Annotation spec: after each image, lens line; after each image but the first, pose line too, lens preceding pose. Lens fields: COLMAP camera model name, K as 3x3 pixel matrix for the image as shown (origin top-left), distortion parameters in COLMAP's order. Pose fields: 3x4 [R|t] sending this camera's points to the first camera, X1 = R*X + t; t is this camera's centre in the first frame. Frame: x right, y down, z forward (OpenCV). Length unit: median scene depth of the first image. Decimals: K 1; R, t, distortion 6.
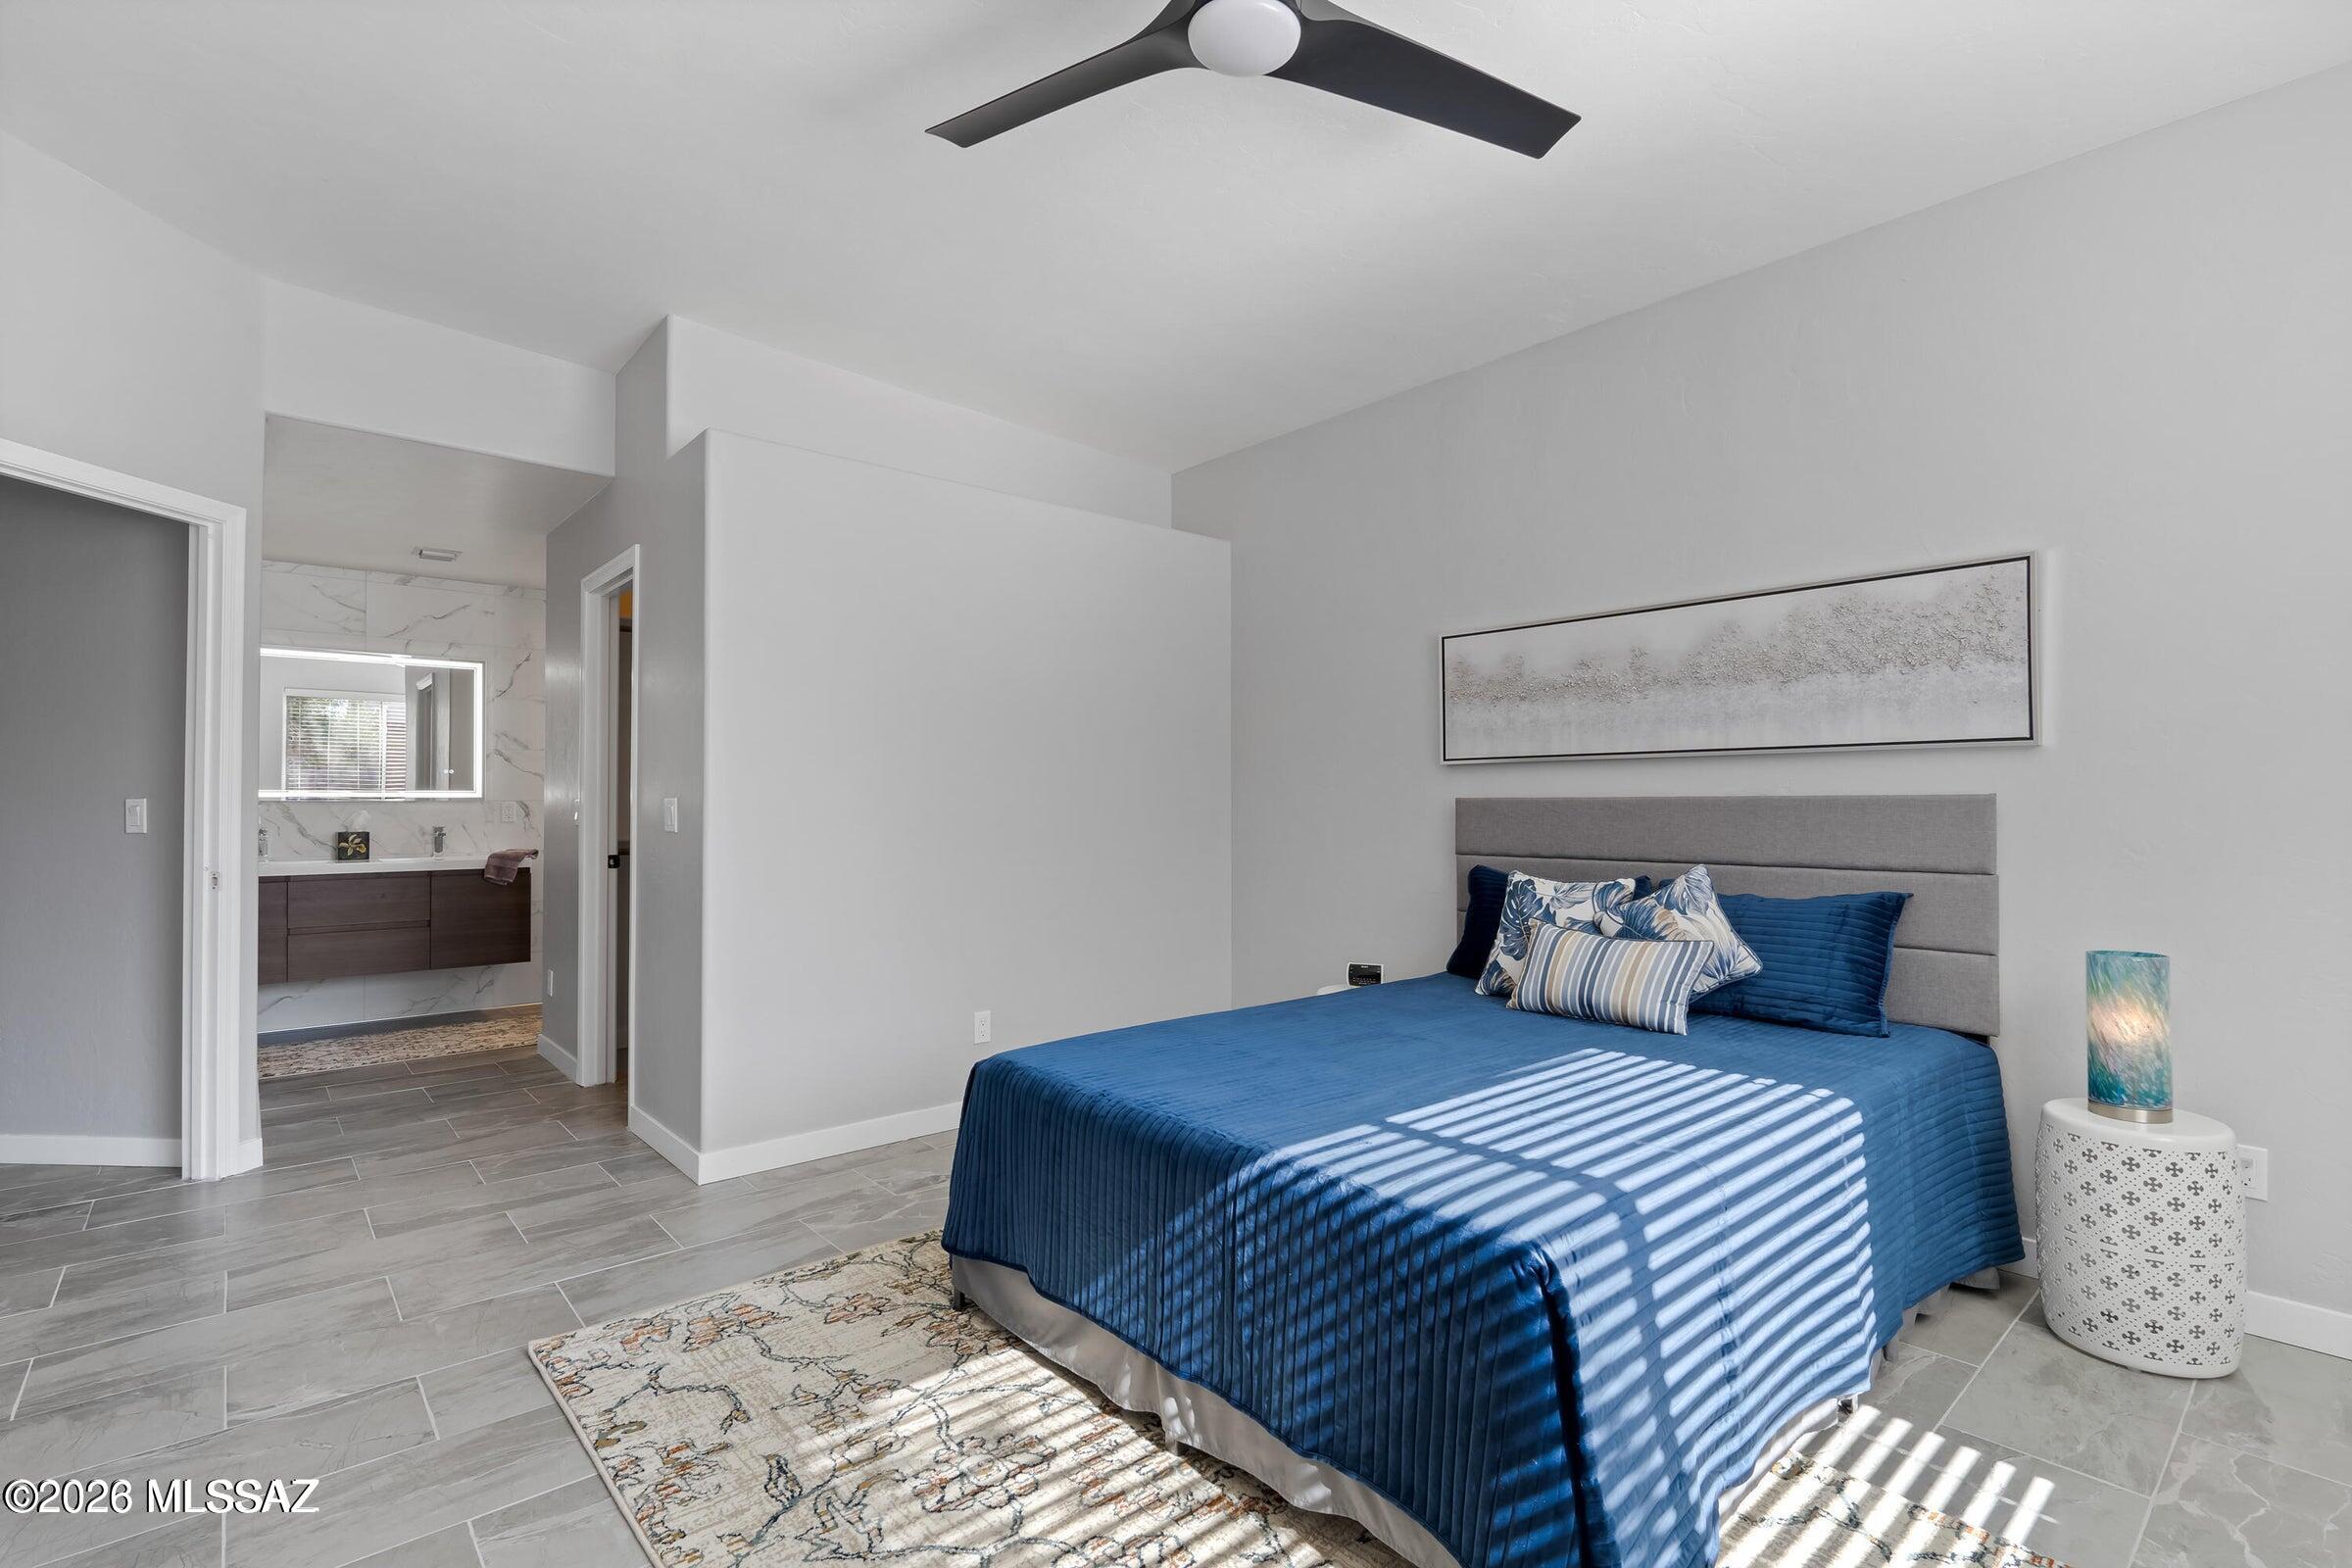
lens RADIAL K [[1092.3, 0, 1181.9], [0, 1092.3, 797.1], [0, 0, 1]] dist [-0.001729, 0.000267]
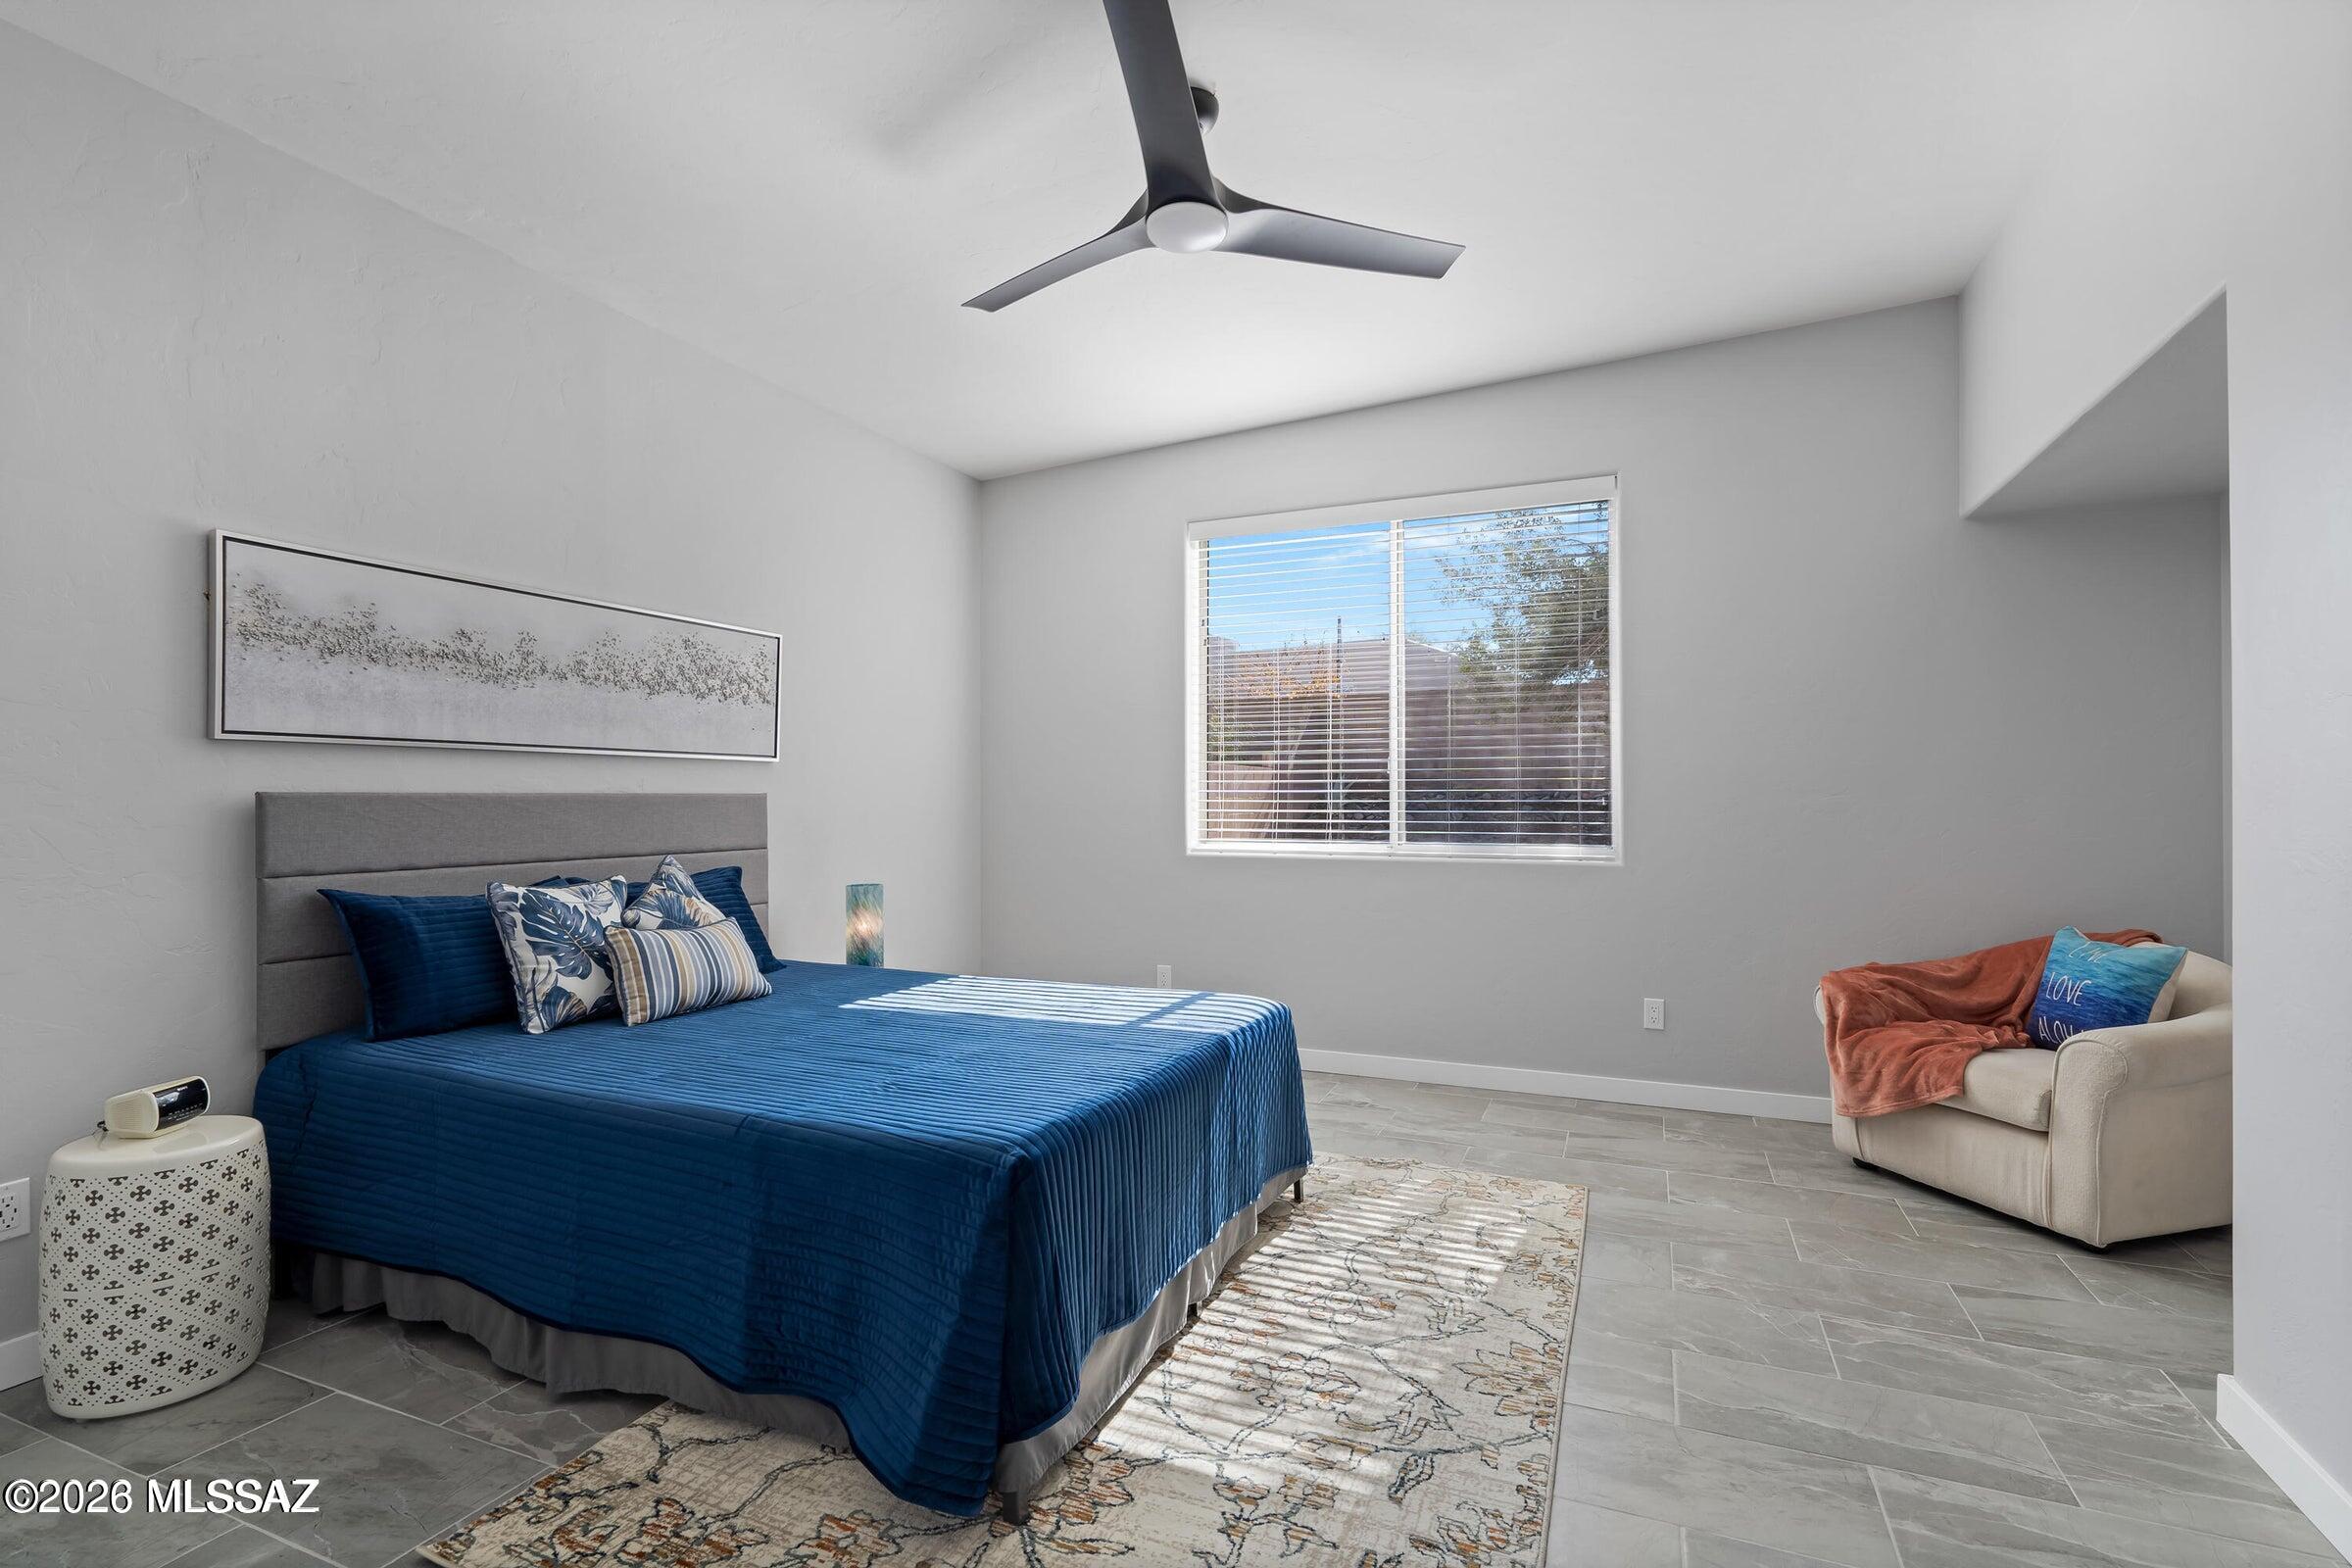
lens RADIAL K [[1092.3, 0, 1178.8], [0, 1092.3, 786.0], [0, 0, 1]] dist [-0.001729, 0.000267]
pose [[-0.426959, 0.011370, 0.904200, -1.053355], [-0.001716, 0.999909, -0.013384, 0.008856], [-0.904270, -0.007266, -0.426900, 1.443158]]
